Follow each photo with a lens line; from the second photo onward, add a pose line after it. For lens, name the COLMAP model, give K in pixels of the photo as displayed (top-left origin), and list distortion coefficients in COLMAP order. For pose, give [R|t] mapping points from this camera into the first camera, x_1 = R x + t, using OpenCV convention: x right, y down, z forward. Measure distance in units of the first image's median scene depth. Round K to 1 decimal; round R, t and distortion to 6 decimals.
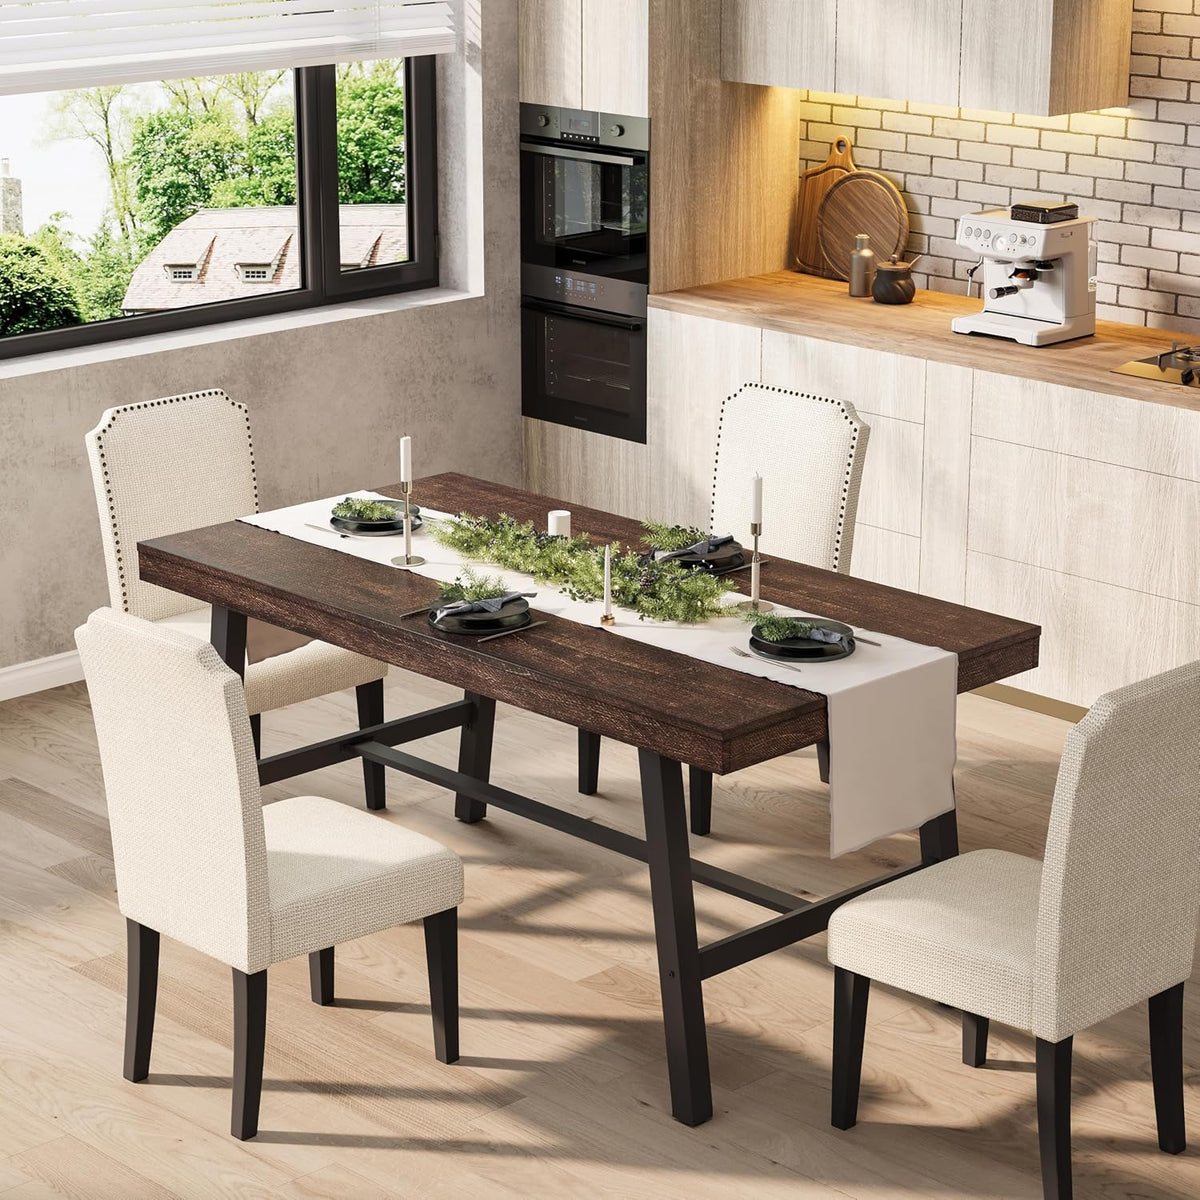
lens RADIAL K [[2938.7, 0, 600.0], [0, 2938.7, 600.0], [0, 0, 1]] dist [0.009871, -0.055866]
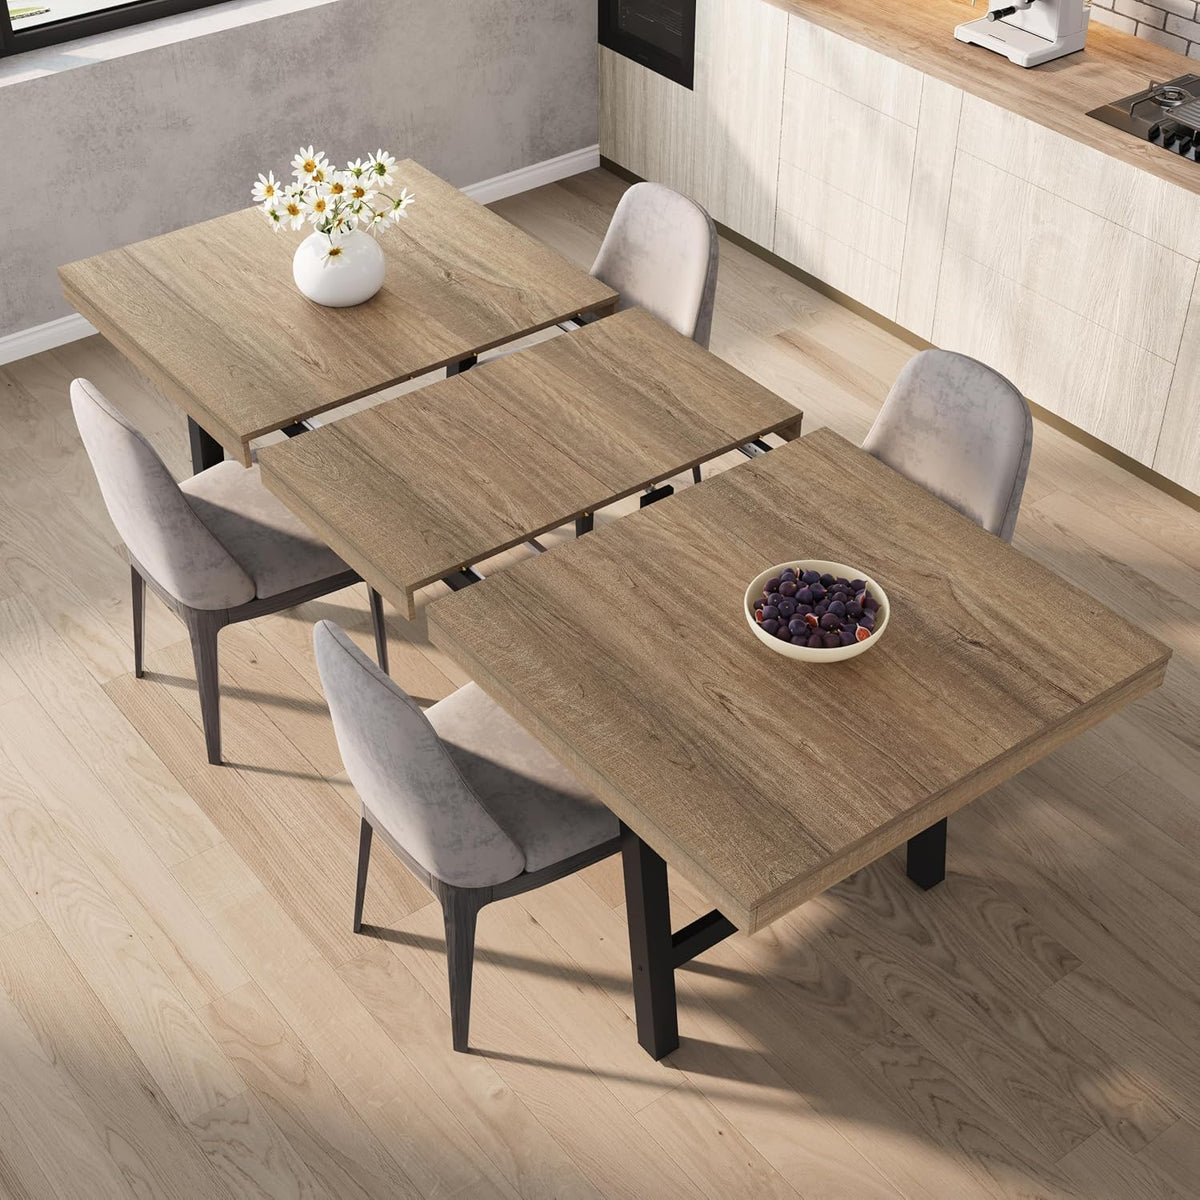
lens RADIAL K [[1839.4, 0, 600.0], [0, 1839.4, 600.0], [0, 0, 1]] dist [-0.003152, 0.020784]
pose [[0.992475, 0.076376, -0.095707, 0.065440], [-0.034897, 0.925638, 0.376797, -0.141876], [0.117368, -0.370622, 0.921338, 0.251412]]
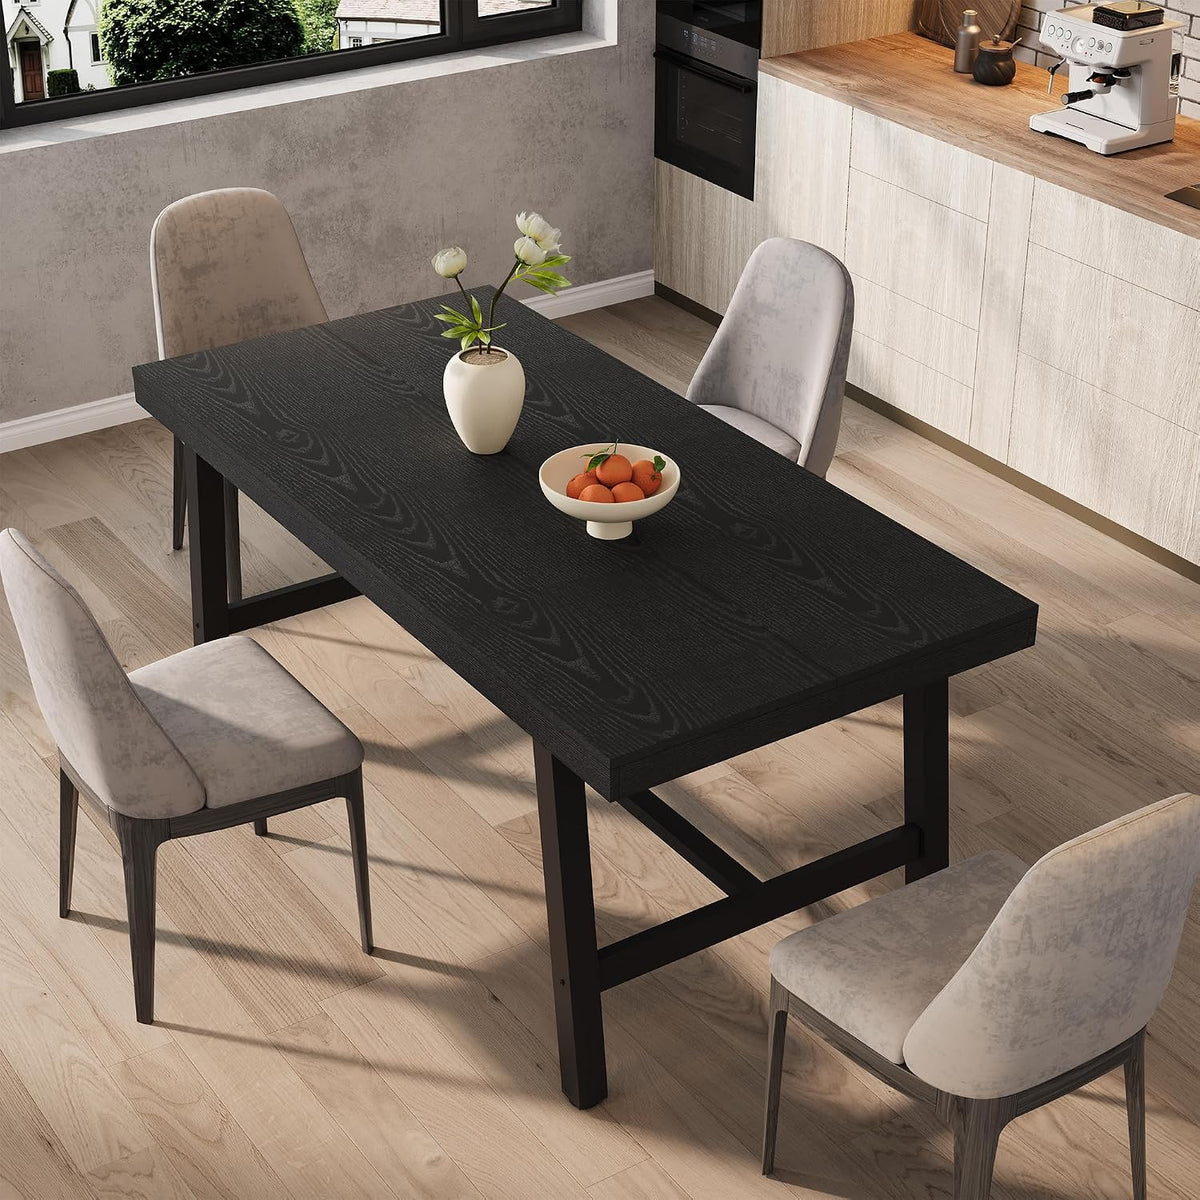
lens RADIAL K [[2256.3, 0, 600.0], [0, 2256.3, 600.0], [0, 0, 1]] dist [-0.002265, 0.015152]
pose [[0.982456, 0.090181, -0.163239, 0.108466], [-0.053159, 0.974415, 0.218379, -0.088747], [0.178756, -0.205870, 0.962114, 0.183967]]
